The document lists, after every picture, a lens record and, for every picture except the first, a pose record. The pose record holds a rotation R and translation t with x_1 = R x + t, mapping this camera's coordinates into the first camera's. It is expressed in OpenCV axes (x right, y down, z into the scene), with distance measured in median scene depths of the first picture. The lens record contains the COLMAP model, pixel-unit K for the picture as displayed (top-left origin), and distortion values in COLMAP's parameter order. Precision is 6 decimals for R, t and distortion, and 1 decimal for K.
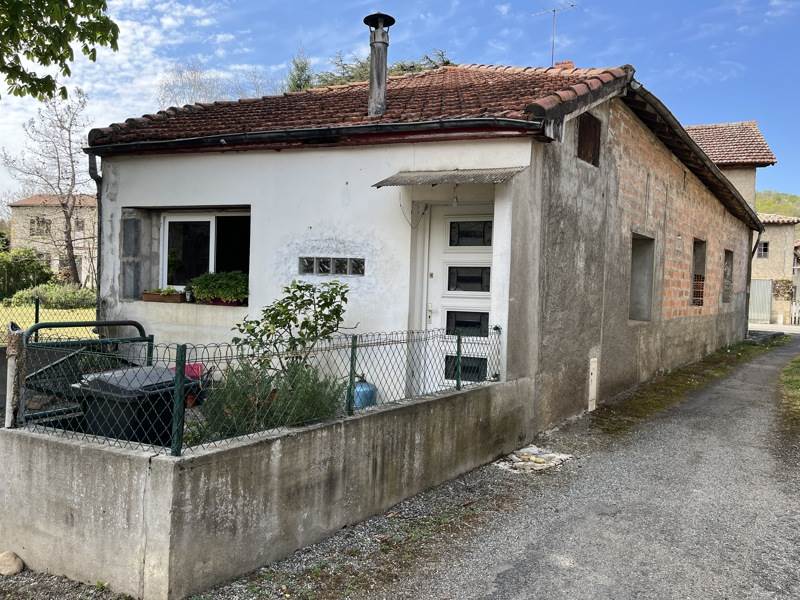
lens RADIAL K [[617.1, 0, 400.0], [0, 617.1, 300.0], [0, 0, 1]] dist [0.000536, -0.000032]
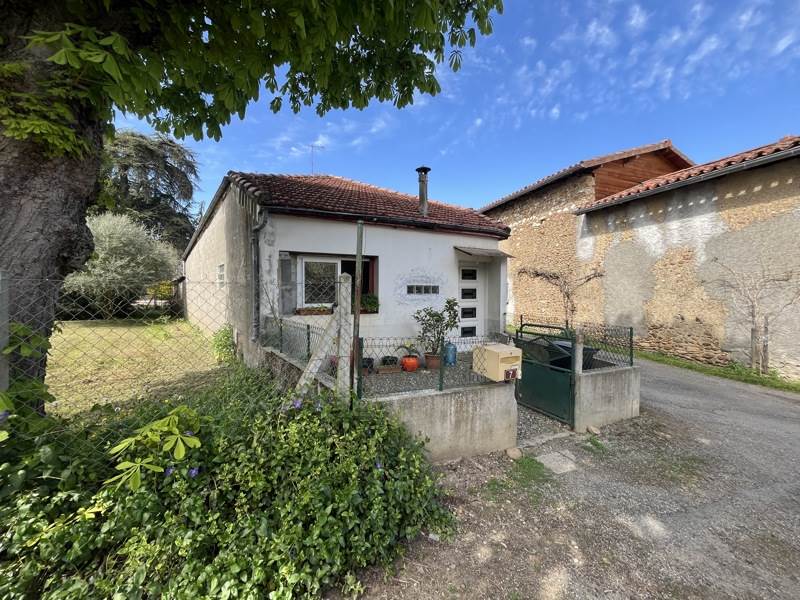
lens RADIAL K [[319.9, 0, 400.0], [0, 319.9, 300.0], [0, 0, 1]] dist [-0.000763, -0.000092]
pose [[0.682369, -0.046801, 0.729508, -0.890436], [0.044709, 0.998752, 0.022255, -0.045894], [-0.729639, 0.017429, 0.683610, 0.330323]]
